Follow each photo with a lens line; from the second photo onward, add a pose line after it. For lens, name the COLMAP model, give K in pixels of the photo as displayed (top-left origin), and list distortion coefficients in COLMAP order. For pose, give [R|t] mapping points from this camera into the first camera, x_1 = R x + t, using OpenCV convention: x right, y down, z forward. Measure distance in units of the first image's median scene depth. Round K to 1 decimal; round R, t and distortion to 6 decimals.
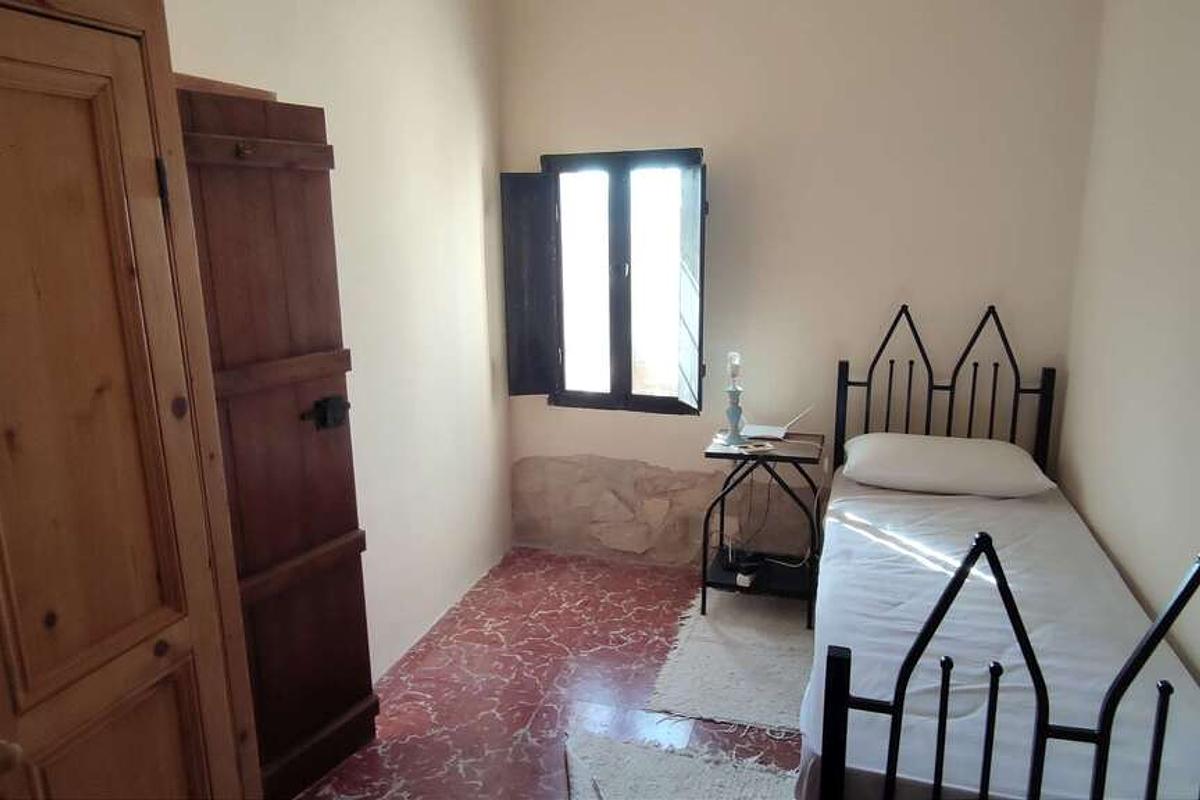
lens RADIAL K [[809.5, 0, 604.8], [0, 809.5, 401.3], [0, 0, 1]] dist [0.039042, -0.051090]
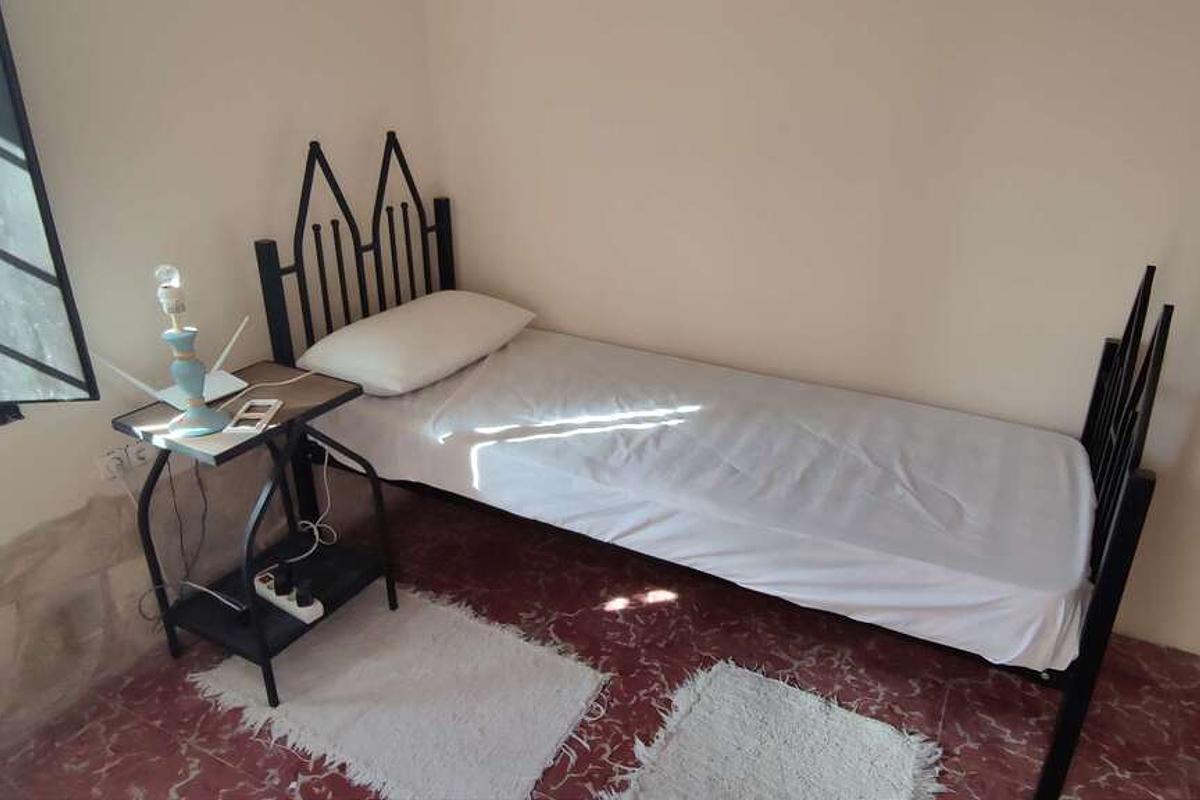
lens RADIAL K [[809.5, 0, 604.8], [0, 809.5, 401.3], [0, 0, 1]] dist [0.039042, -0.051090]
pose [[0.187763, -0.385461, 0.903418, -0.306384], [0.201266, 0.915359, 0.348726, -0.109581], [-0.961372, 0.116350, 0.249451, 0.615159]]
